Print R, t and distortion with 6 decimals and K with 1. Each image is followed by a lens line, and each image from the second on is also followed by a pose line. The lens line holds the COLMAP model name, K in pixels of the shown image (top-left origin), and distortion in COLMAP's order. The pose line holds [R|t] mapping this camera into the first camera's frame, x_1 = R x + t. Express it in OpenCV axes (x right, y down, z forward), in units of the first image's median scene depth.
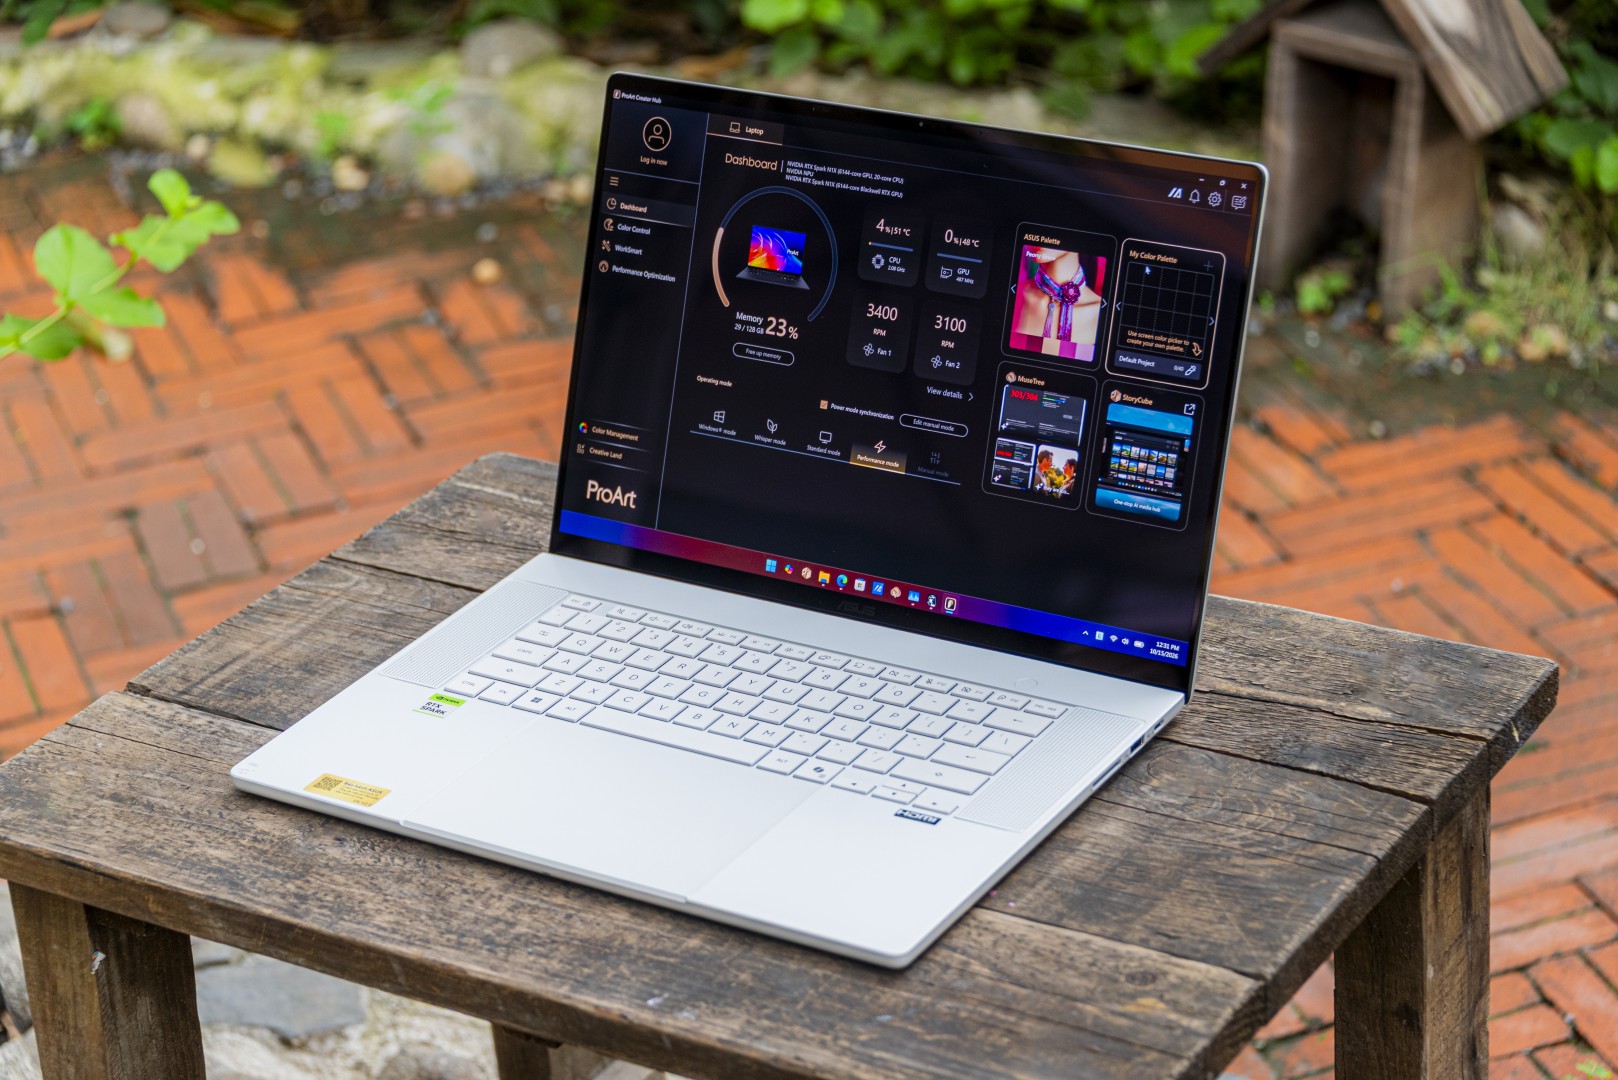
lens RADIAL K [[4219.3, 0, 813.8], [0, 4219.3, 603.1], [0, 0, 1]] dist [-0.051019, -0.344951]
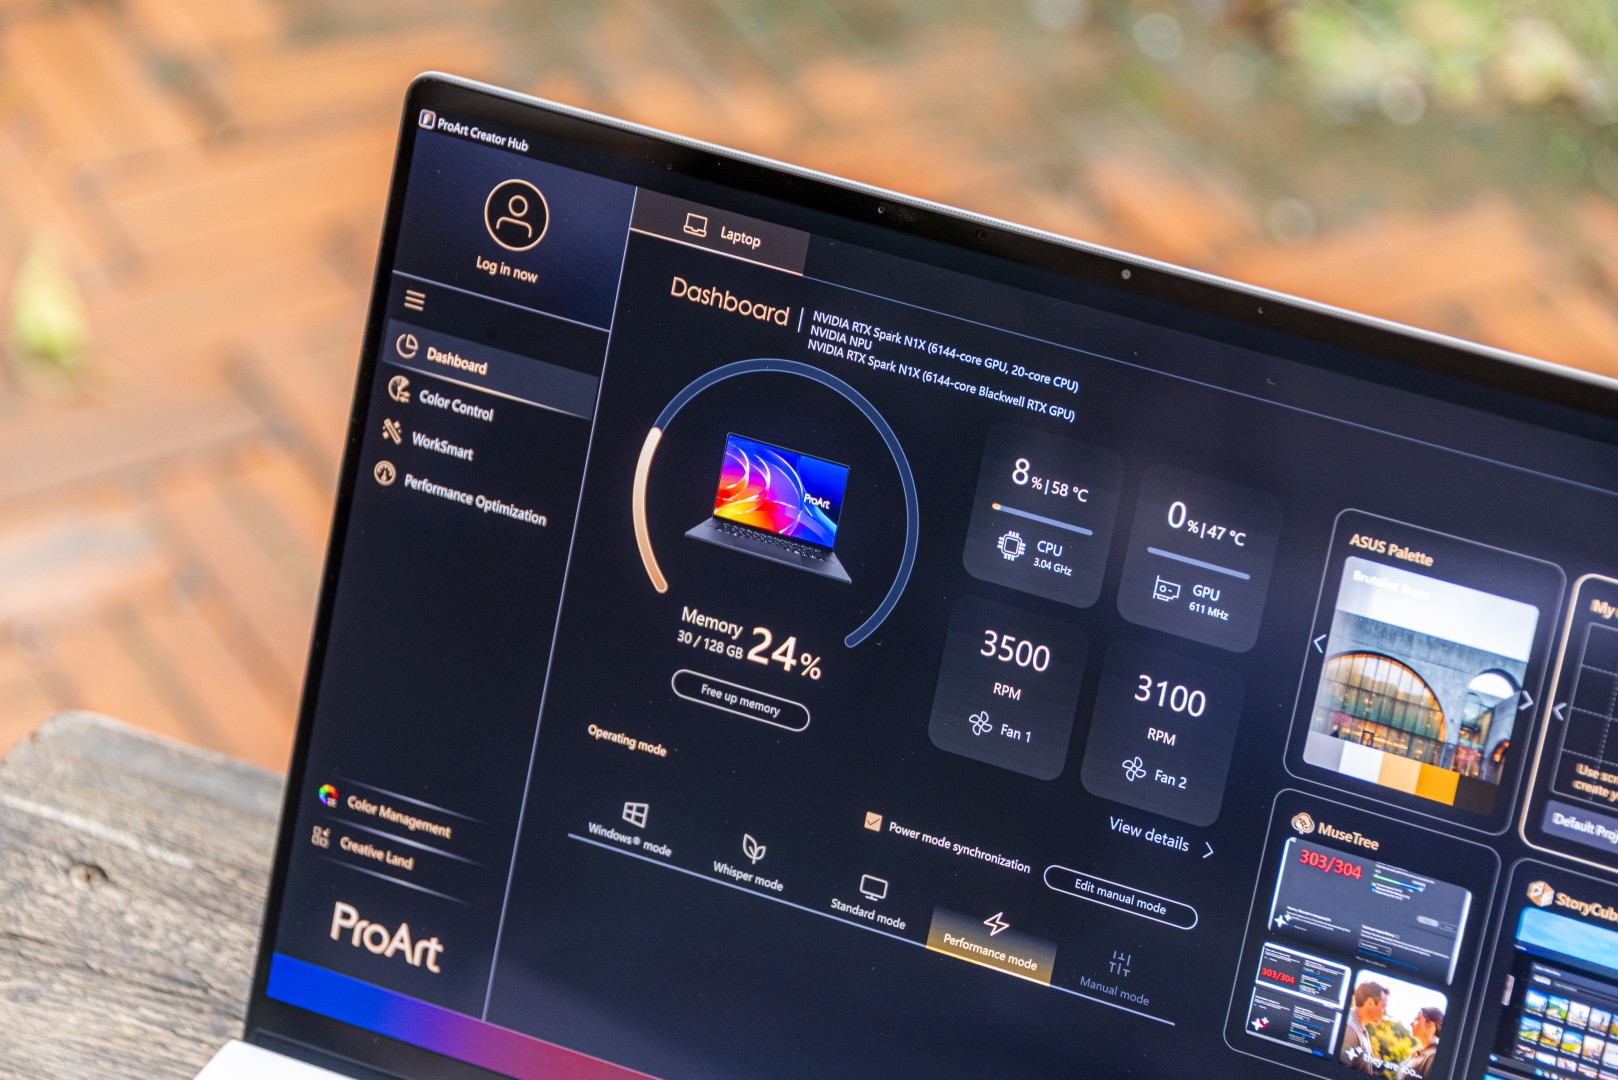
lens RADIAL K [[5589.7, 0, 809.0], [0, 5589.7, 540.0], [0, 0, 1]] dist [-0.020095, 2.542108]
pose [[0.986279, 0.014256, 0.164471, -0.111364], [-0.035313, 0.991424, 0.125827, -0.160736], [-0.161267, -0.129908, 0.978324, 0.388157]]
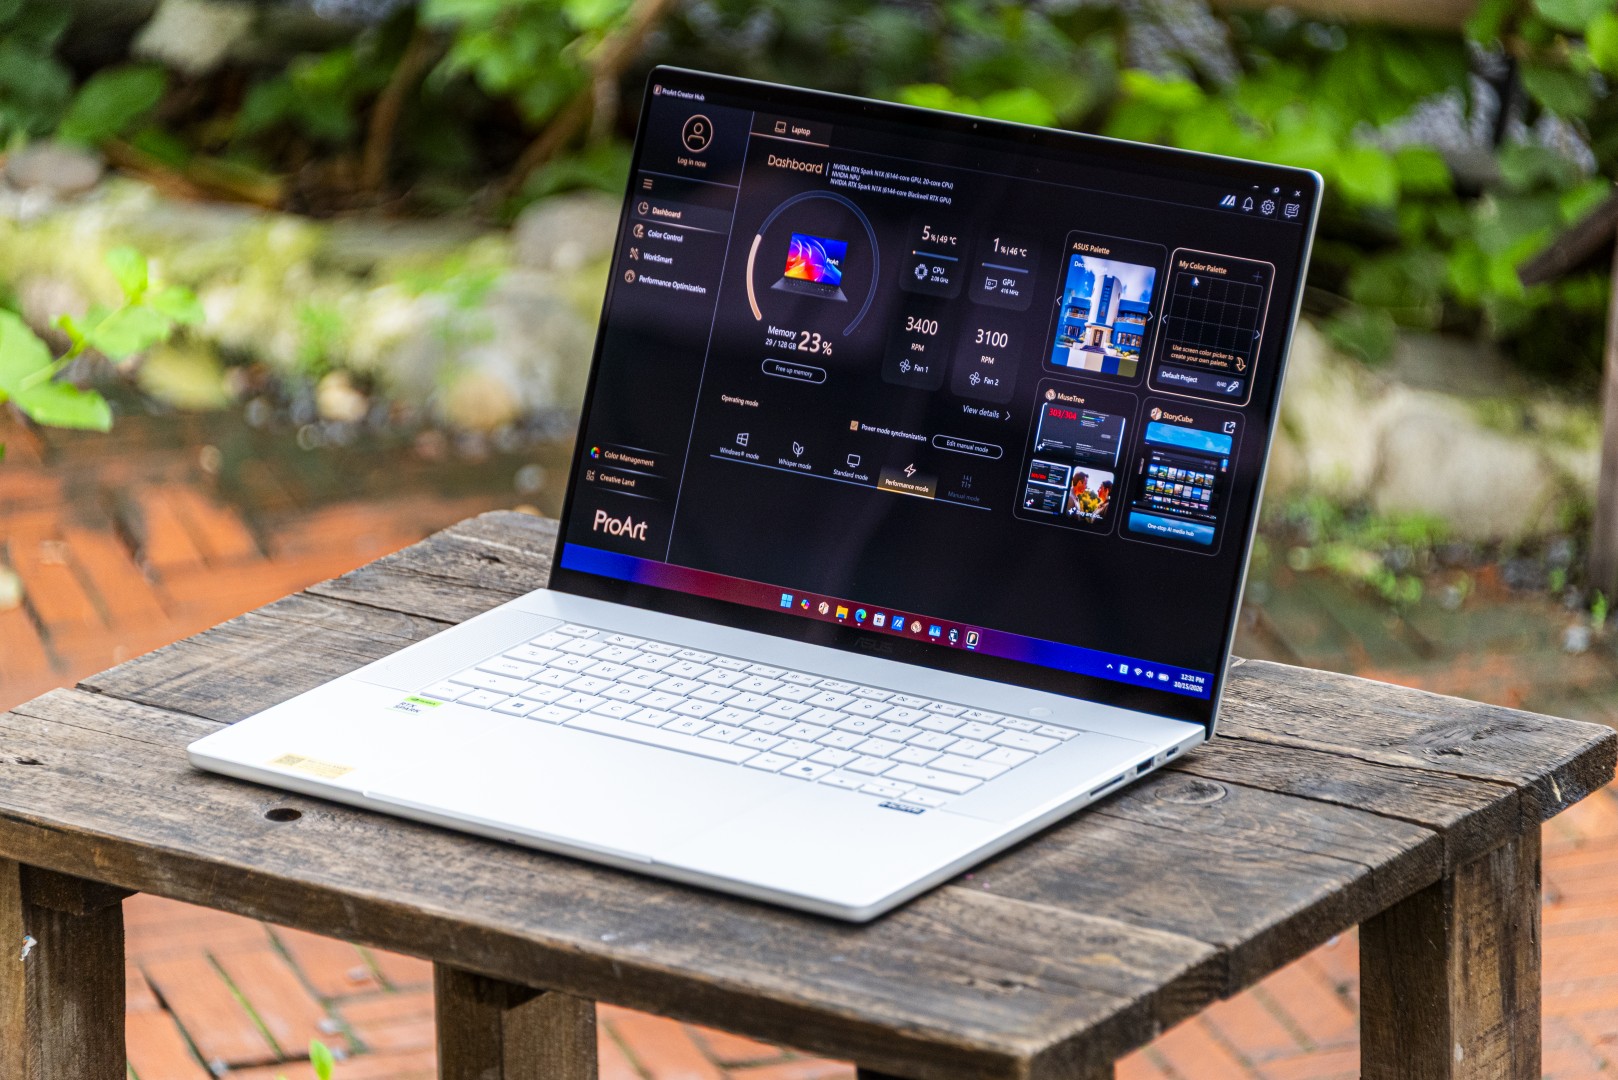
lens RADIAL K [[8950.8, 0, 809.0], [0, 8950.8, 540.0], [0, 0, 1]] dist [-0.138316, 3.889830]
pose [[0.996514, 0.062508, -0.055253, 0.103355], [-0.069740, 0.987620, -0.140510, 0.255968], [0.045786, 0.143874, 0.988536, -0.938865]]
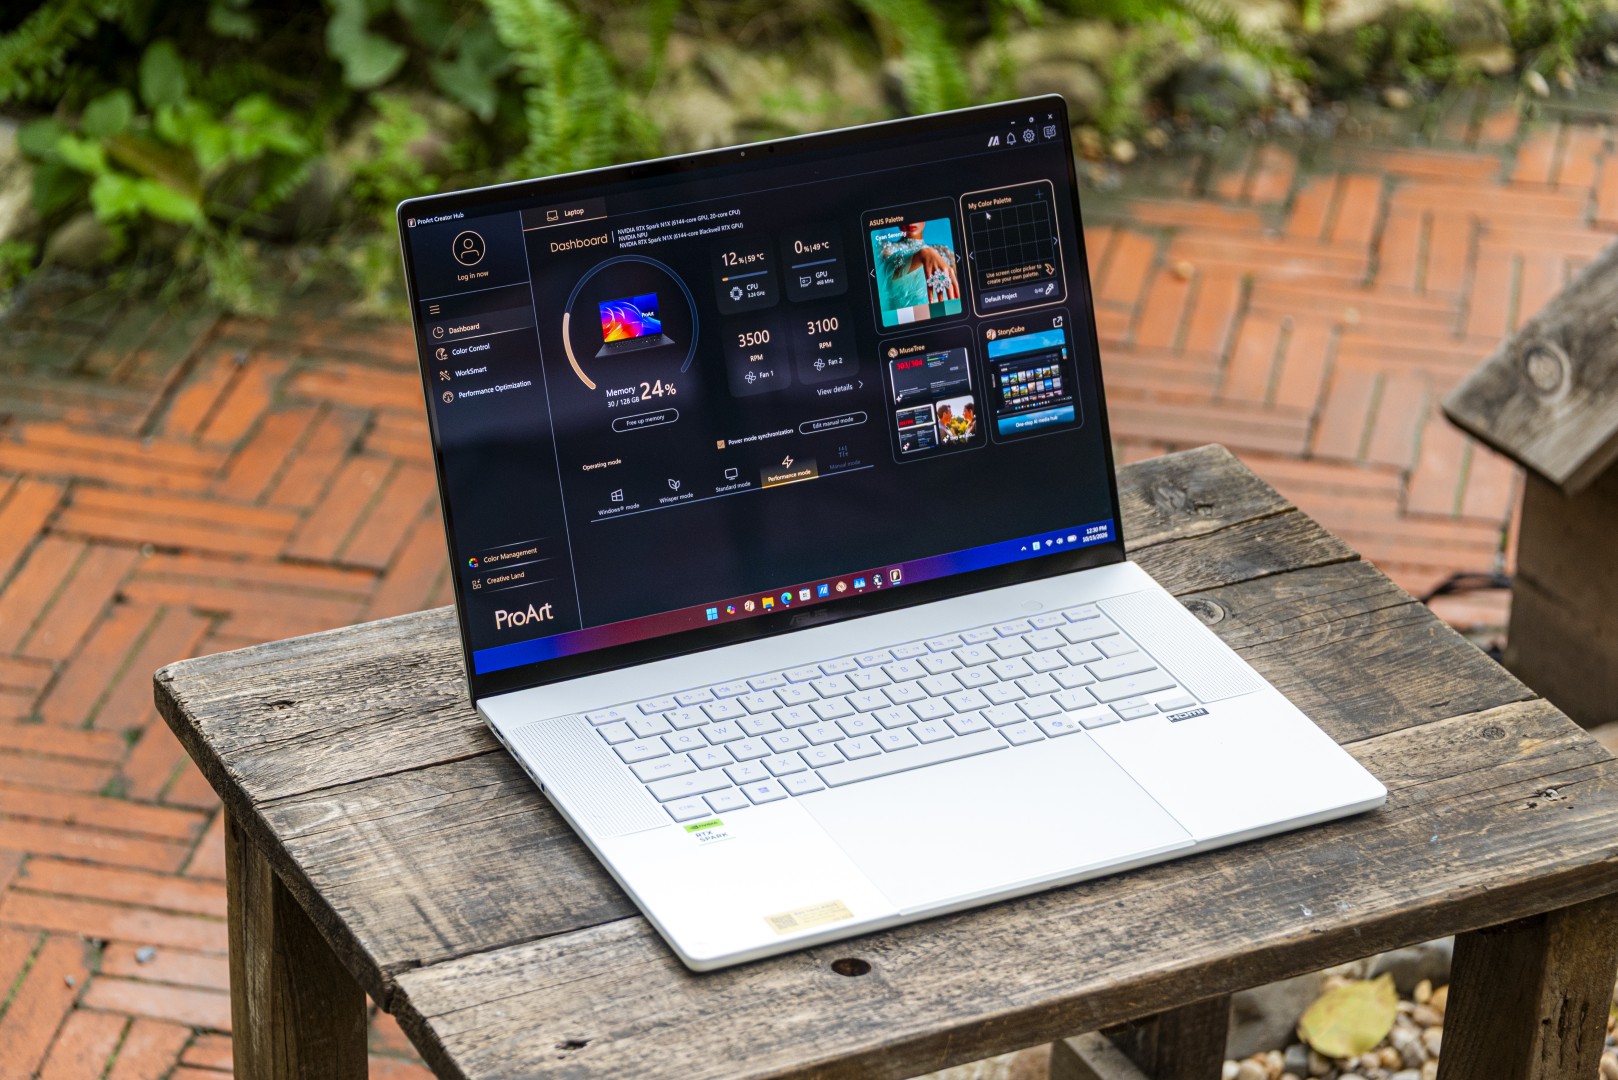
lens RADIAL K [[4402.8, 0, 806.1], [0, 4402.8, 587.4], [0, 0, 1]] dist [-0.088286, 0.249772]
pose [[0.509278, -0.321904, 0.798131, -0.864418], [0.321661, 0.931395, 0.170405, -0.193039], [-0.798230, 0.169944, 0.577883, 0.375520]]
